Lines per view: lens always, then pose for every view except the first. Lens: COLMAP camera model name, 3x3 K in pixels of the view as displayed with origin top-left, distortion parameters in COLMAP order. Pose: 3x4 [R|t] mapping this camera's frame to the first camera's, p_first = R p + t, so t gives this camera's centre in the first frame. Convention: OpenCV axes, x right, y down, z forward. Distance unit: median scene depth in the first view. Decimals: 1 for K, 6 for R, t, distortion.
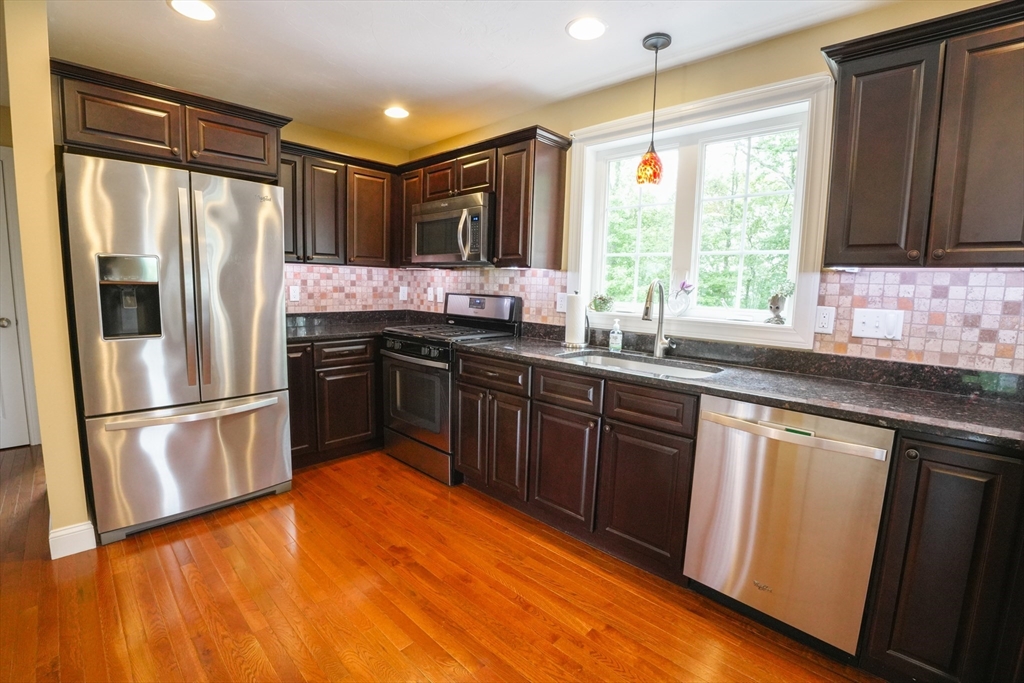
lens RADIAL K [[452.7, 0, 515.4], [0, 452.7, 343.8], [0, 0, 1]] dist [-0.086274, 0.020998]
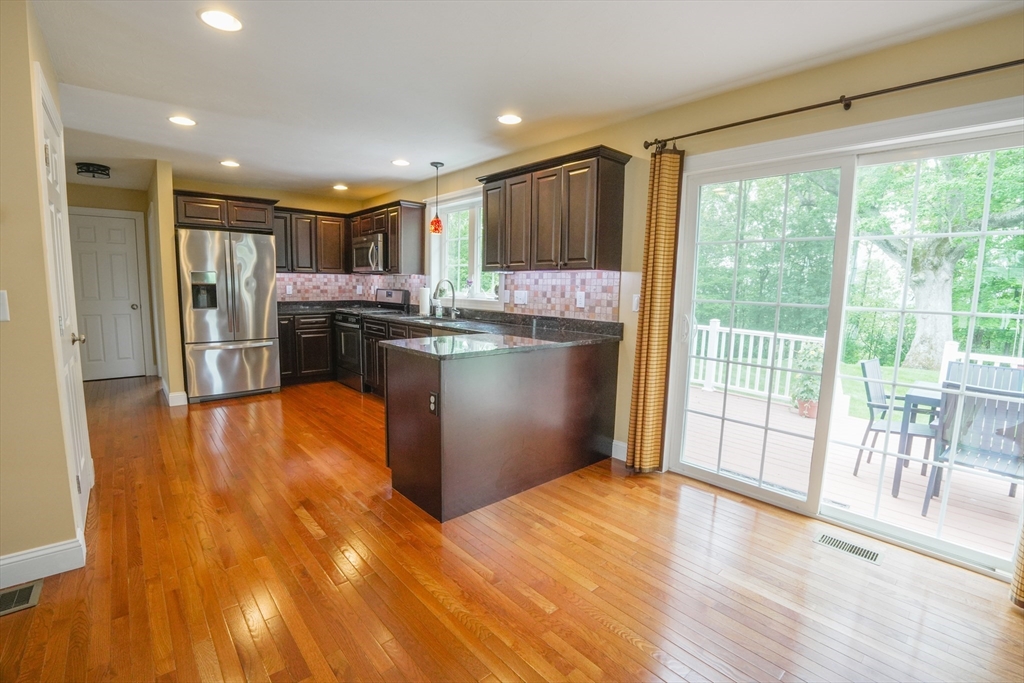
lens RADIAL K [[452.7, 0, 515.4], [0, 452.7, 343.8], [0, 0, 1]] dist [-0.086274, 0.020998]
pose [[0.996819, 0.001590, -0.079677, 0.670089], [-0.001776, 0.999996, -0.002269, 0.128095], [0.079673, 0.002404, 0.996818, -0.842948]]
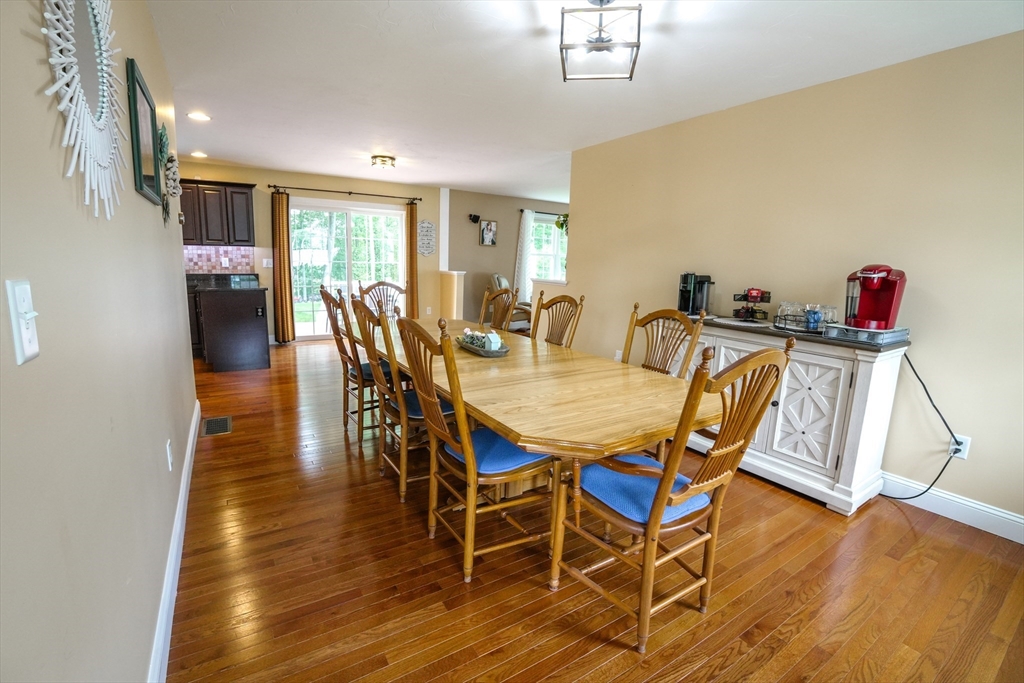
lens RADIAL K [[452.7, 0, 515.4], [0, 452.7, 343.8], [0, 0, 1]] dist [-0.086274, 0.020998]
pose [[0.225242, -0.198730, 0.953820, -1.119352], [0.097908, 0.978638, 0.180780, 0.144452], [-0.969371, 0.052668, 0.239888, -1.457132]]
